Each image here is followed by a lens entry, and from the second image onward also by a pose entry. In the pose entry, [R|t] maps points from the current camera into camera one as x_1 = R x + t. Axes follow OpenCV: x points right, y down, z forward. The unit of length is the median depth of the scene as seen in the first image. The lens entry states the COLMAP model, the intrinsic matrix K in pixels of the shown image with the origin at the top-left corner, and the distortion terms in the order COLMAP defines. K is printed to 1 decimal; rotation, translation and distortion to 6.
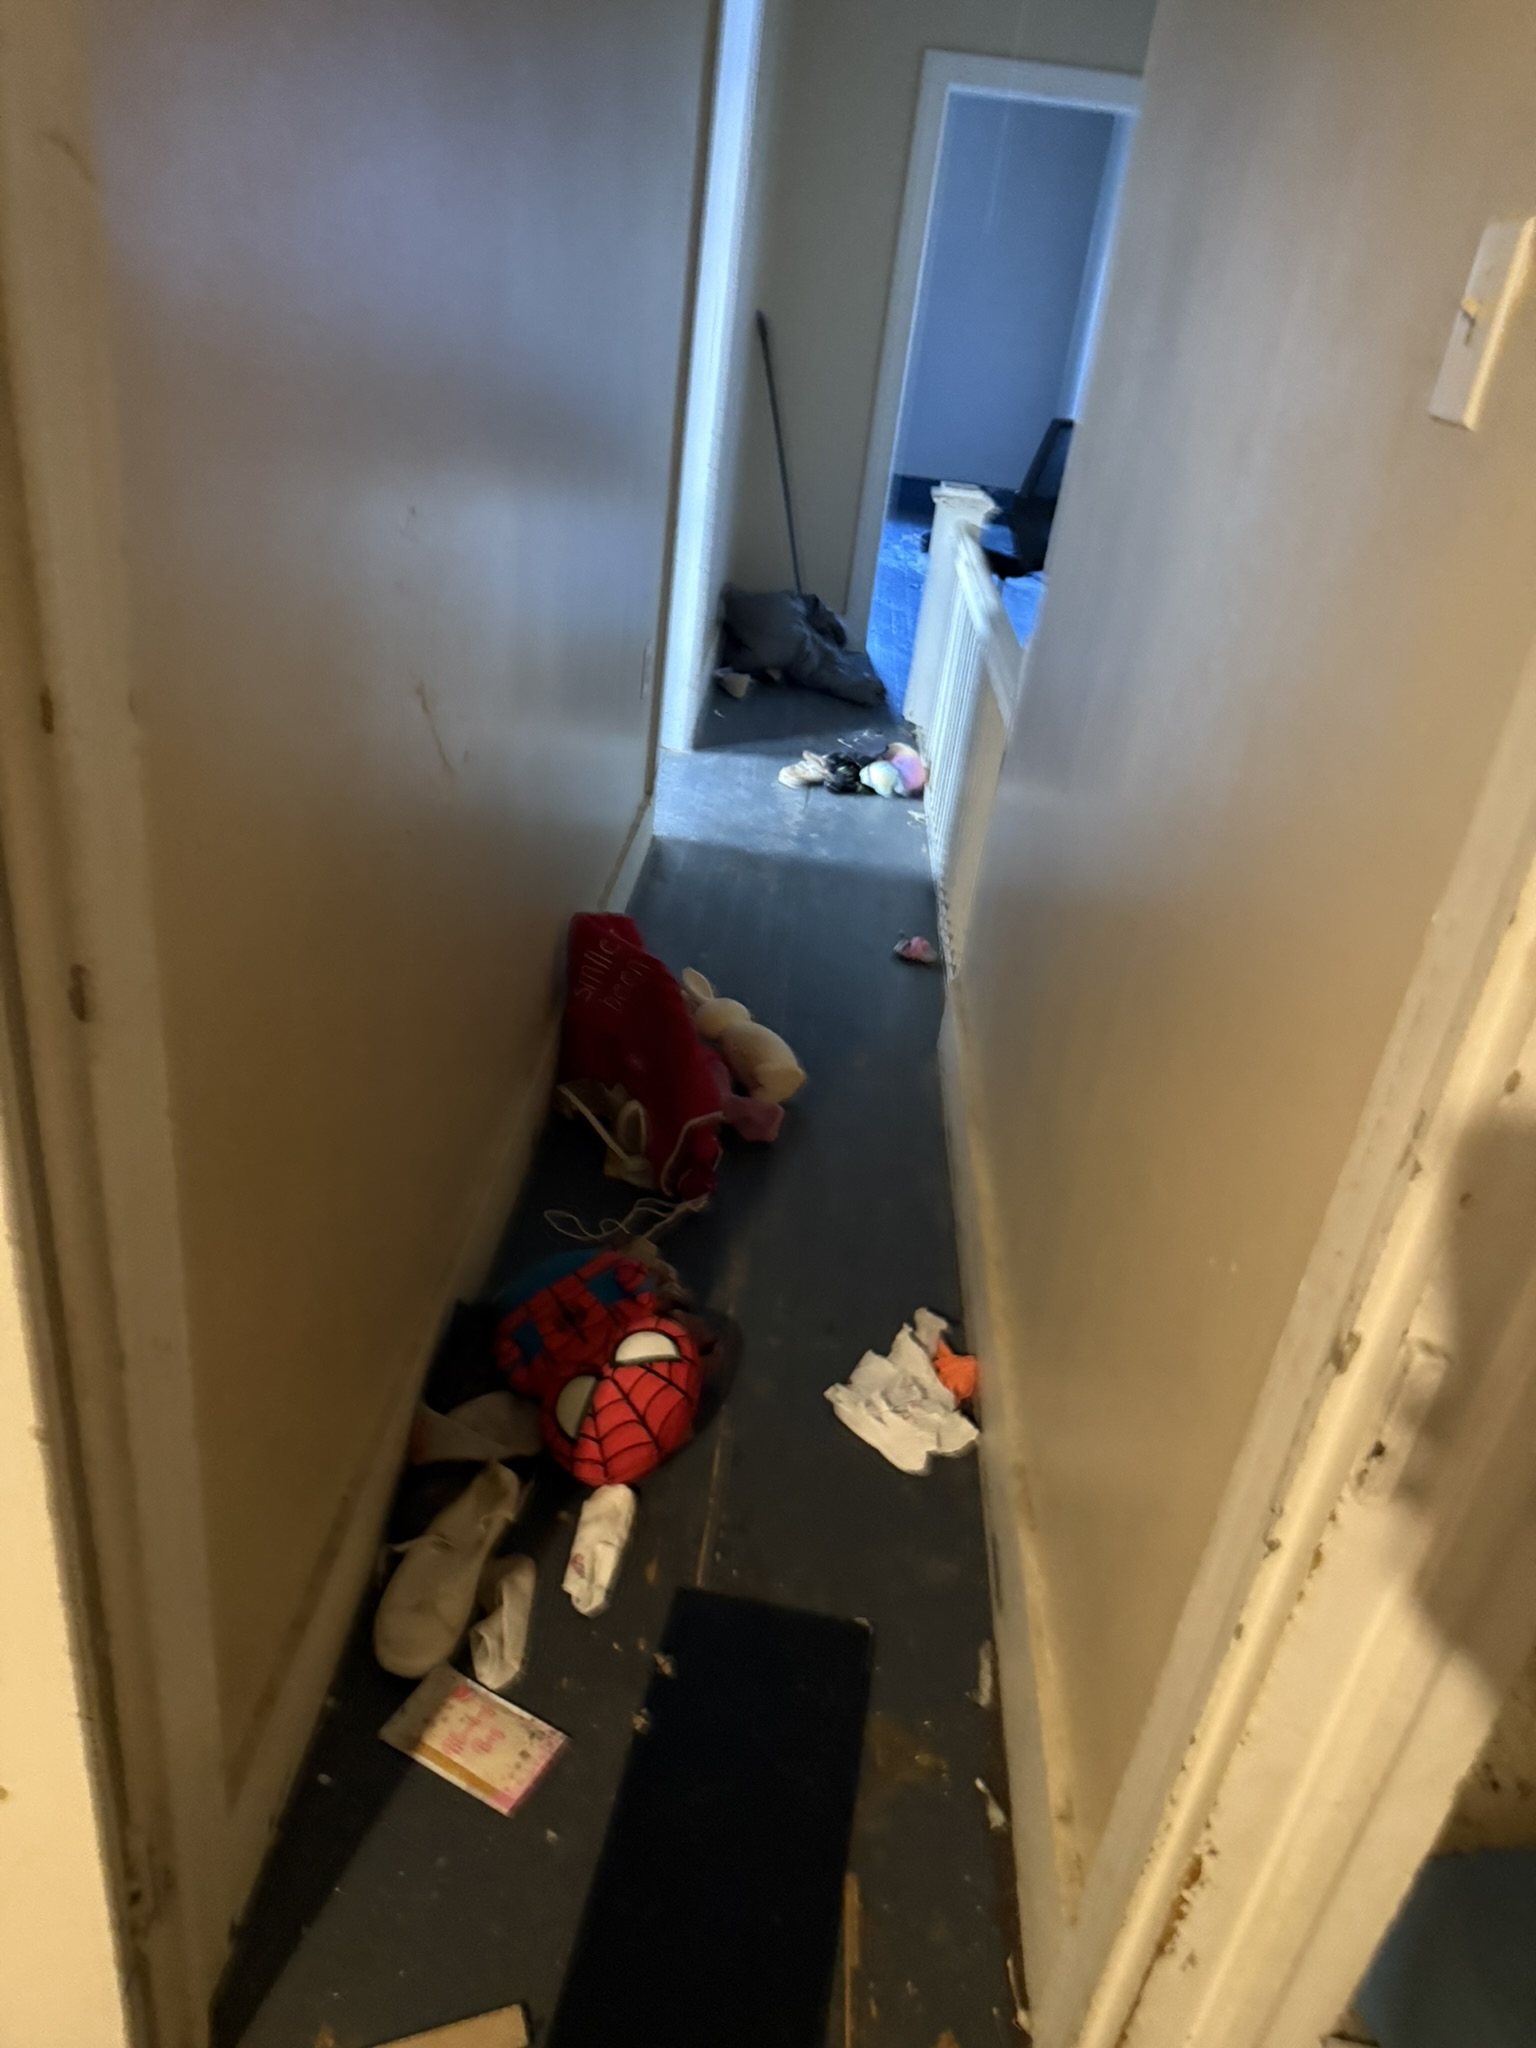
lens RADIAL K [[1420.1, 0, 768.0], [0, 1420.1, 1024.0], [0, 0, 1]] dist [-0.059666, 0.058916]
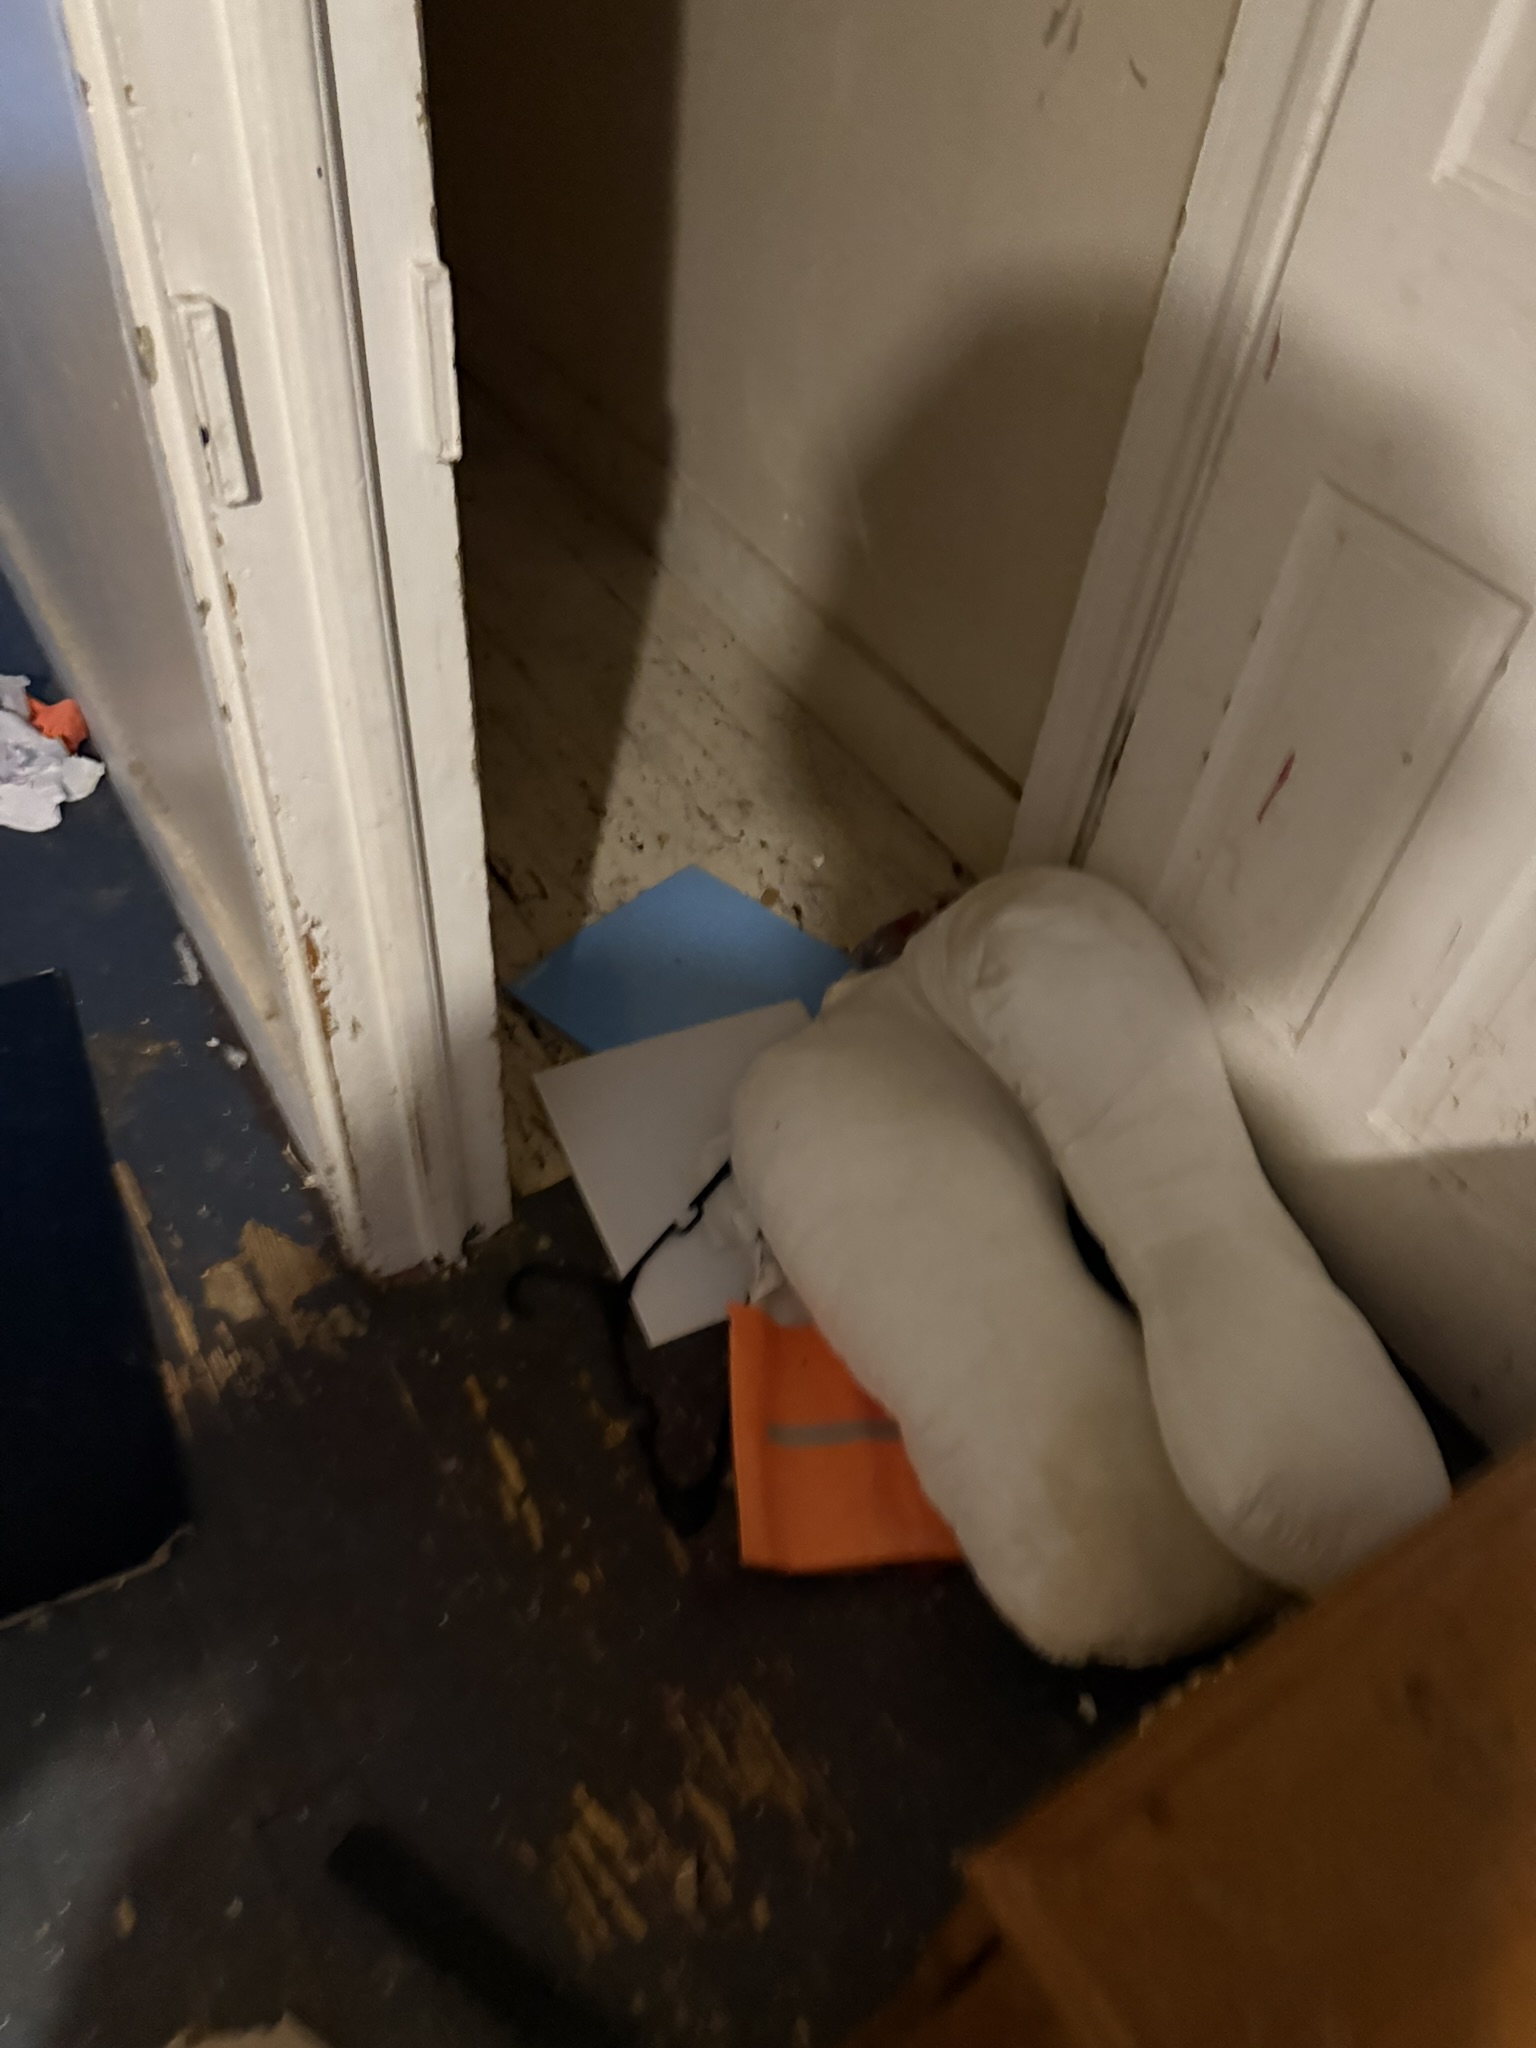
lens RADIAL K [[1420.1, 0, 768.0], [0, 1420.1, 1024.0], [0, 0, 1]] dist [-0.059666, 0.058916]
pose [[0.798611, -0.468728, 0.377512, 0.089781], [0.267336, 0.838251, 0.475254, 0.138284], [-0.539215, -0.278620, 0.794744, -0.055312]]
